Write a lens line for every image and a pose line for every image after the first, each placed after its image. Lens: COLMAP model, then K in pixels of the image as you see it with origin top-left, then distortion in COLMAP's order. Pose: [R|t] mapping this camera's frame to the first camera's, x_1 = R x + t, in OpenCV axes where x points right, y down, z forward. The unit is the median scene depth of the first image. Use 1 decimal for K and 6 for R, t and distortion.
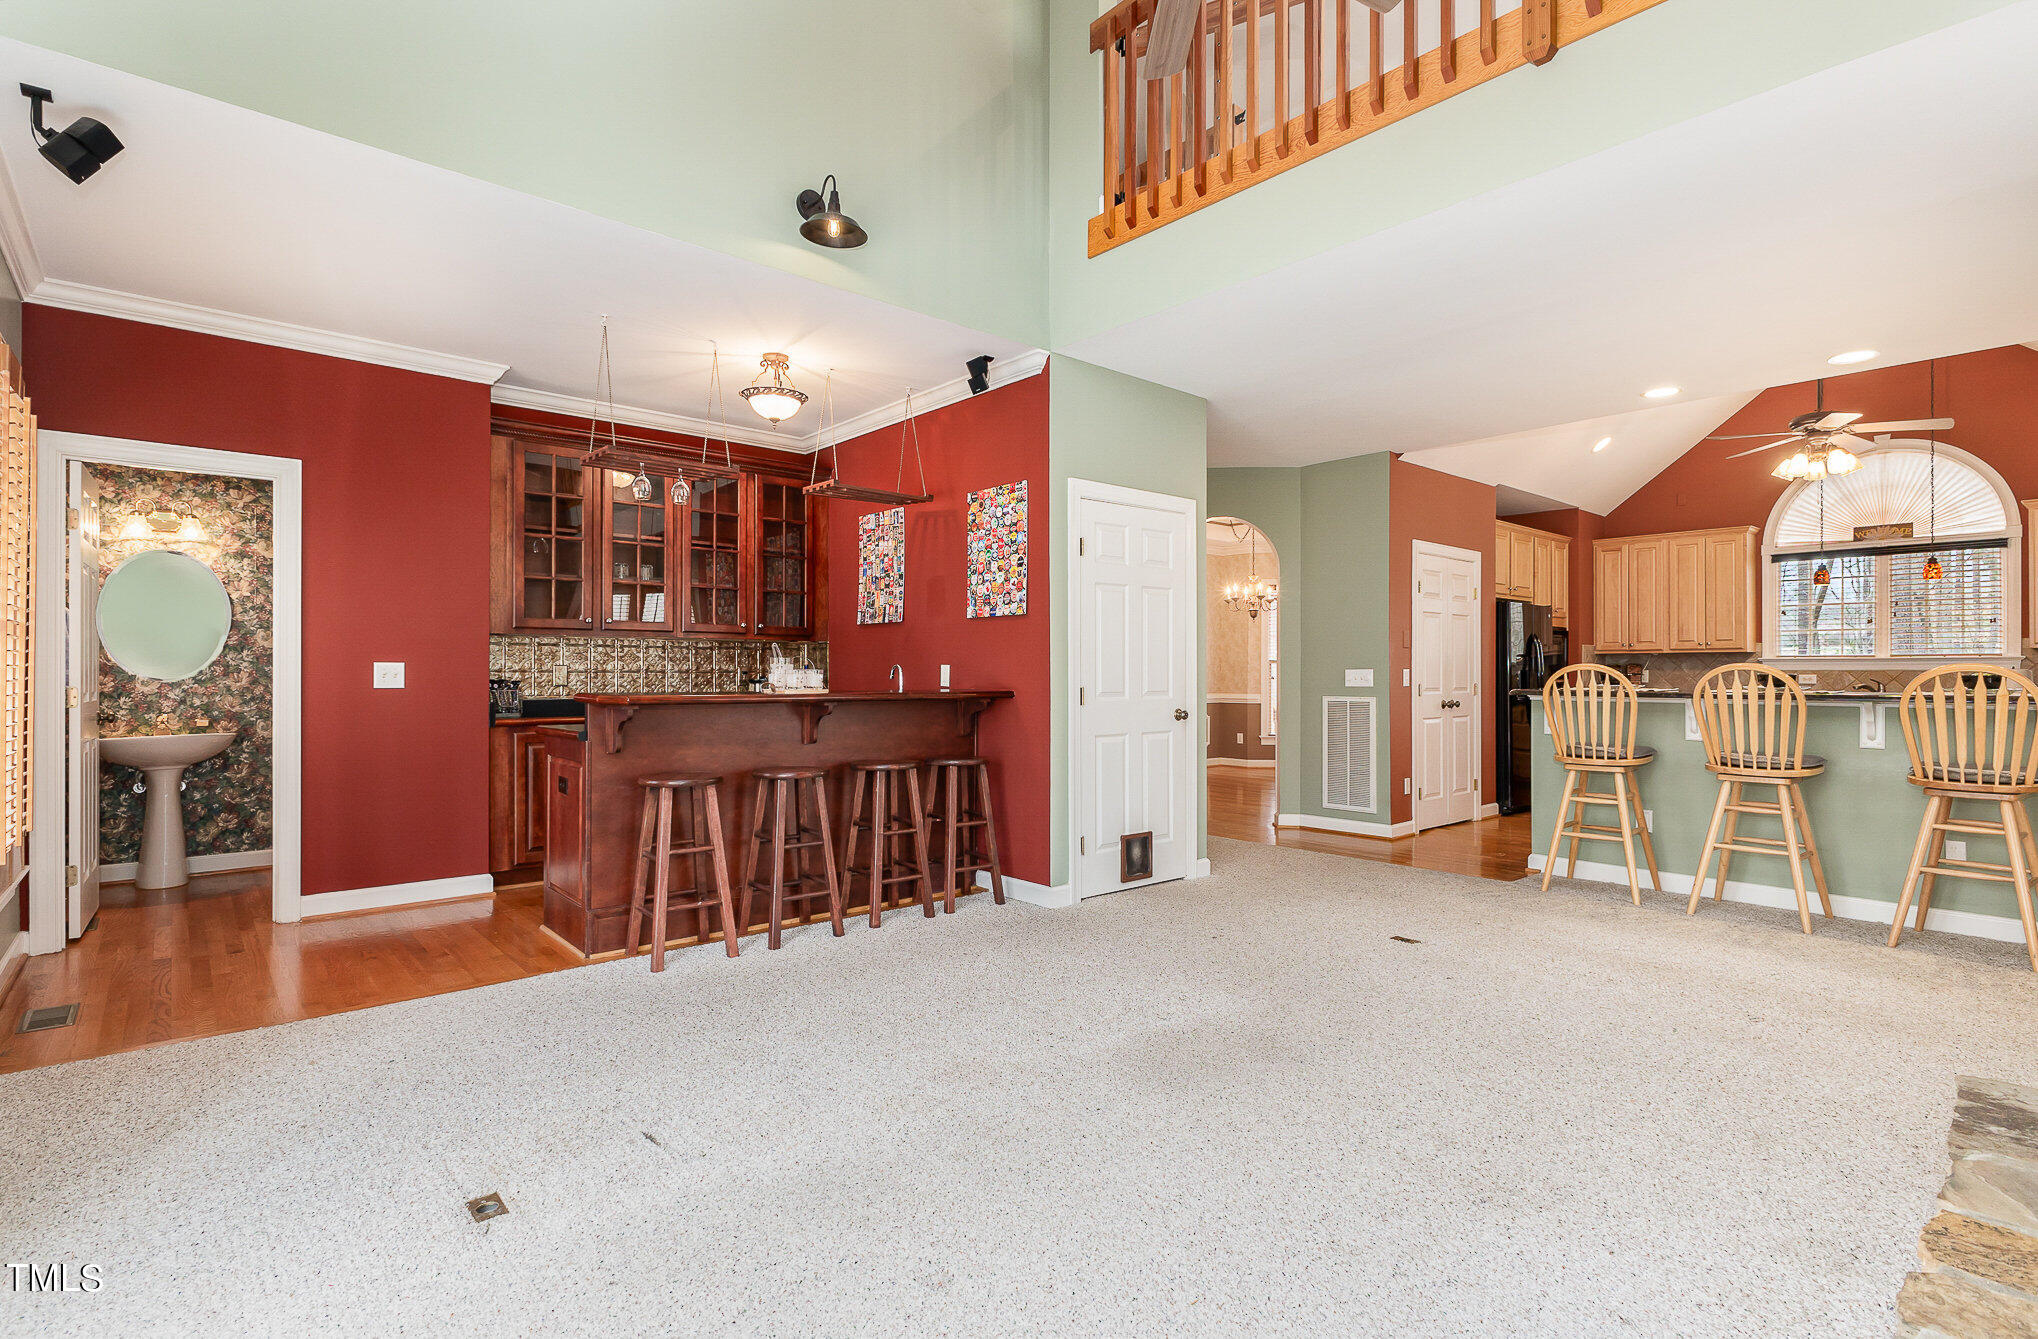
lens RADIAL K [[974.4, 0, 1019.0], [0, 974.4, 669.5], [0, 0, 1]] dist [0.000055, -0.000301]
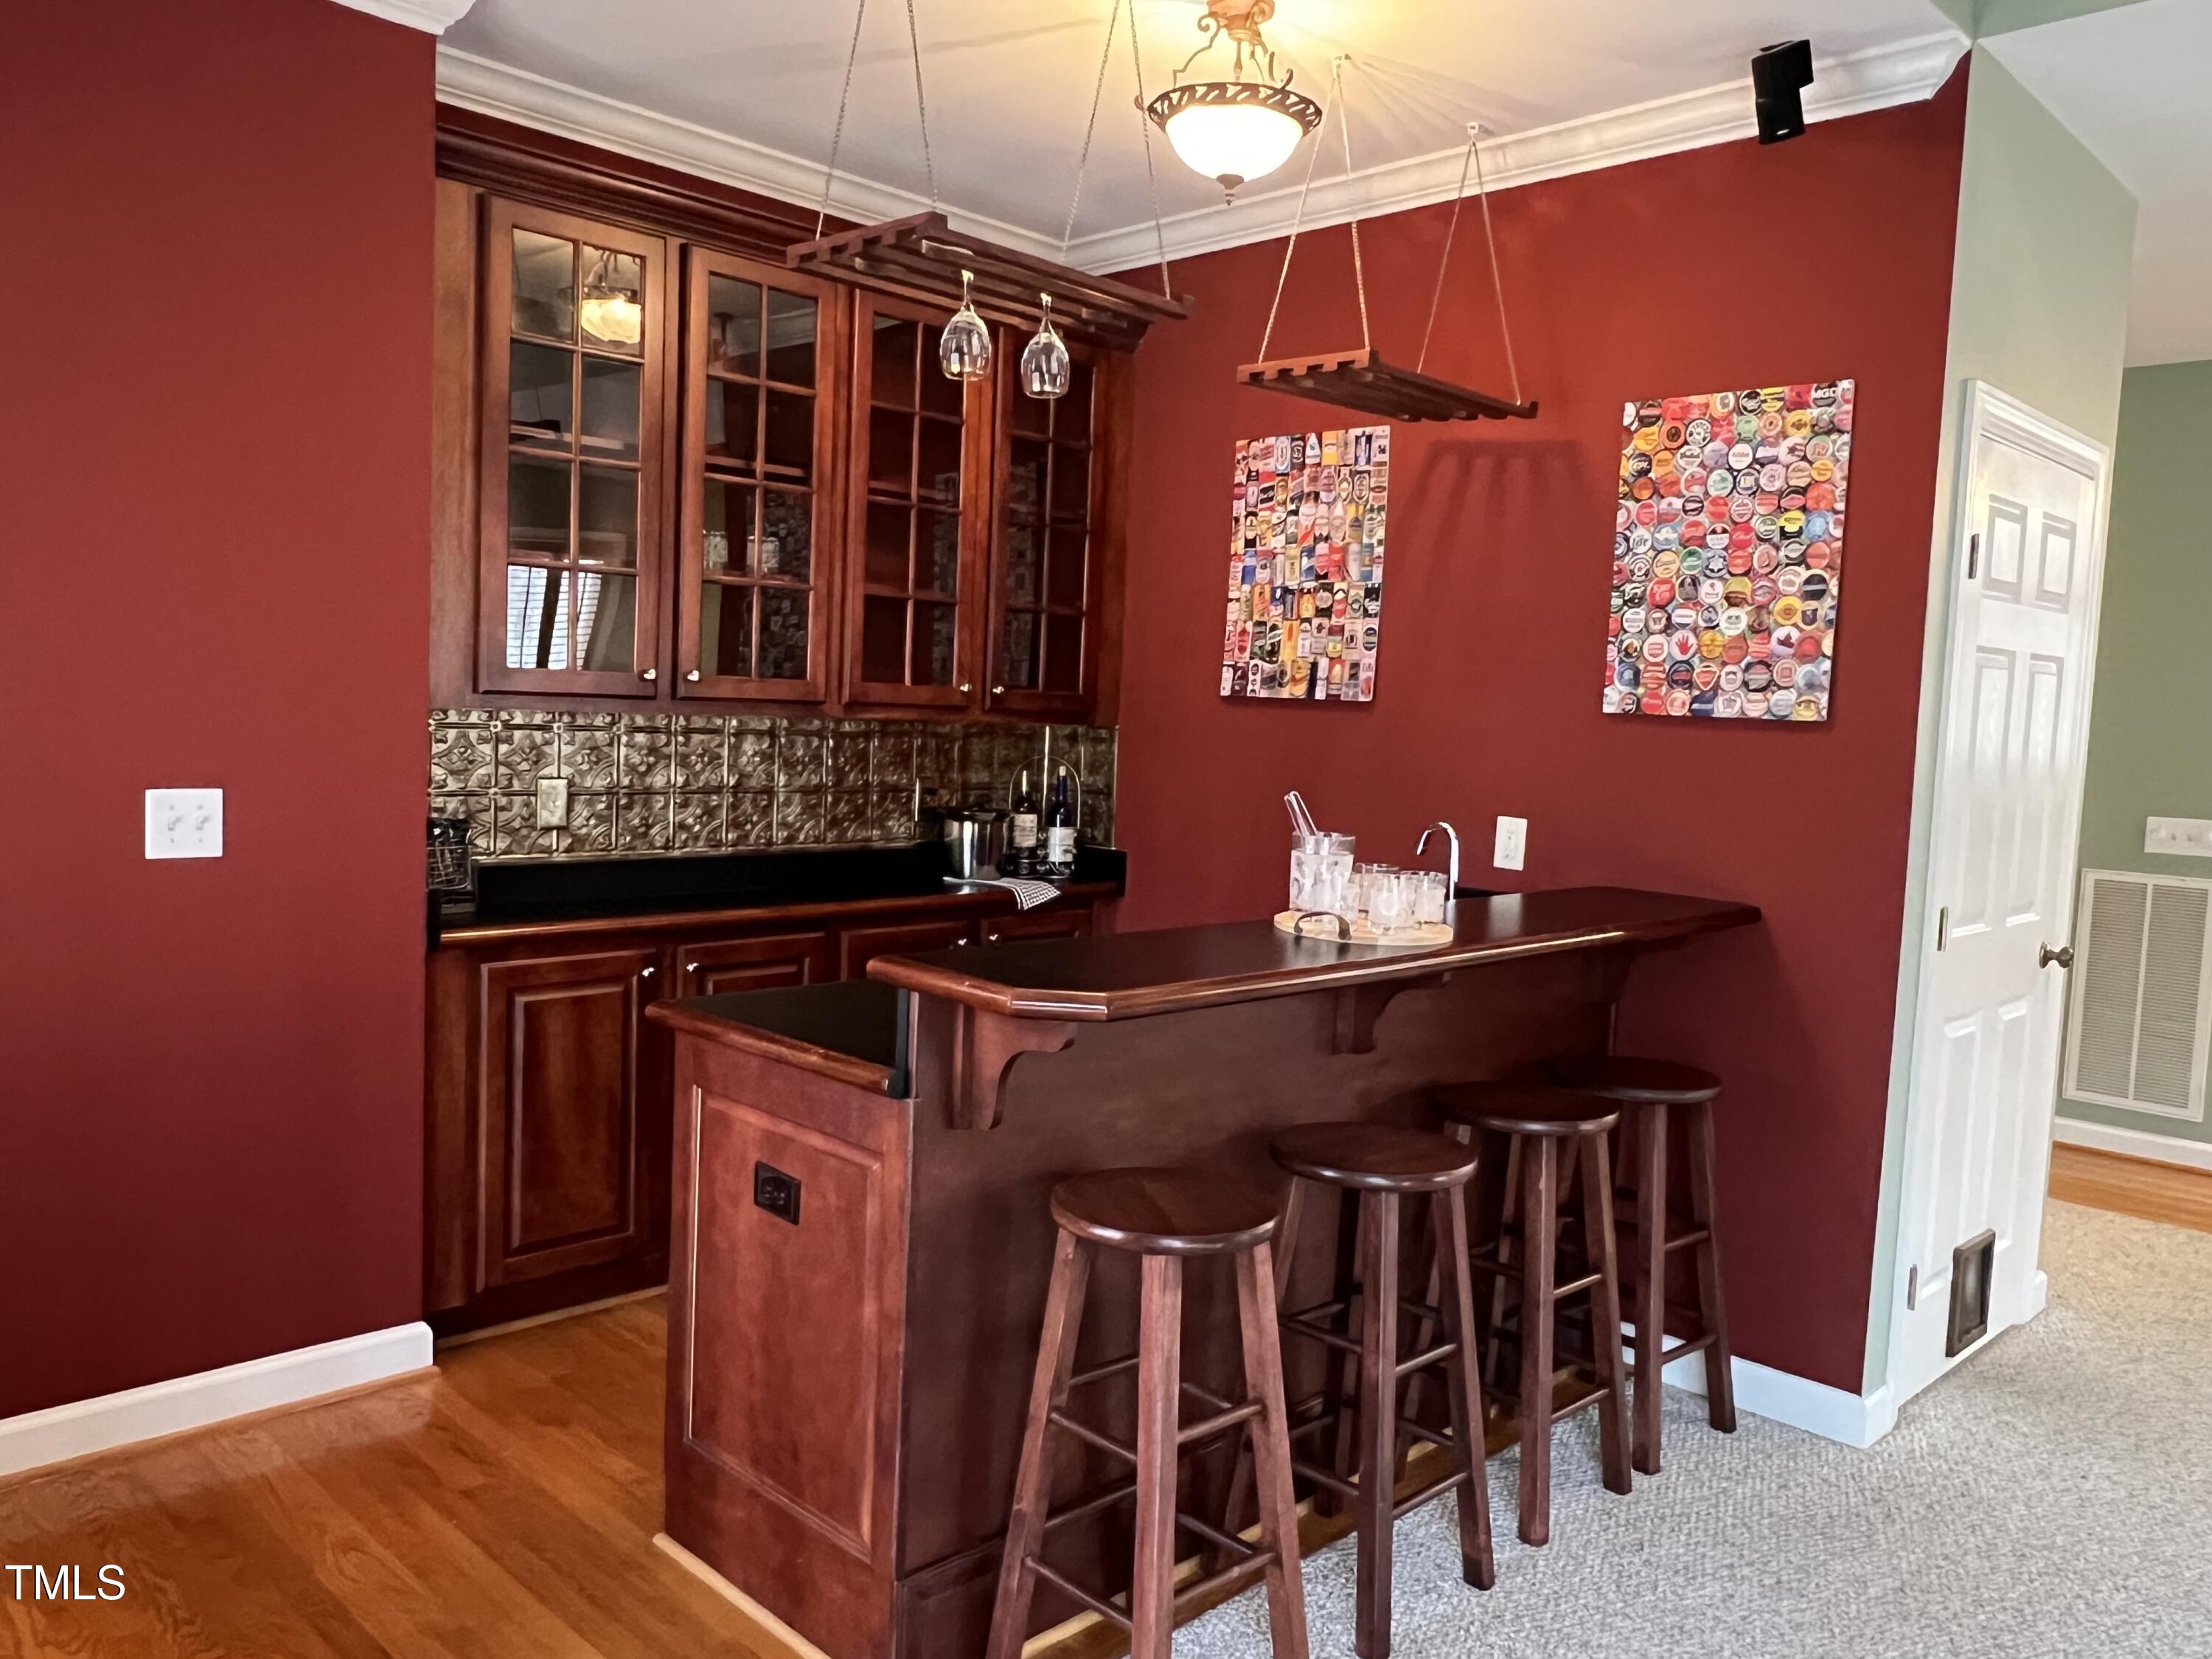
lens RADIAL K [[1667.3, 0, 1106.0], [0, 1667.3, 829.5], [0, 0, 1]] dist [0.007261, 0.000959]
pose [[0.996845, 0.035802, 0.070843, -0.312188], [-0.041445, 0.995944, 0.079862, -0.051622], [-0.067696, -0.082546, 0.994285, 0.315941]]
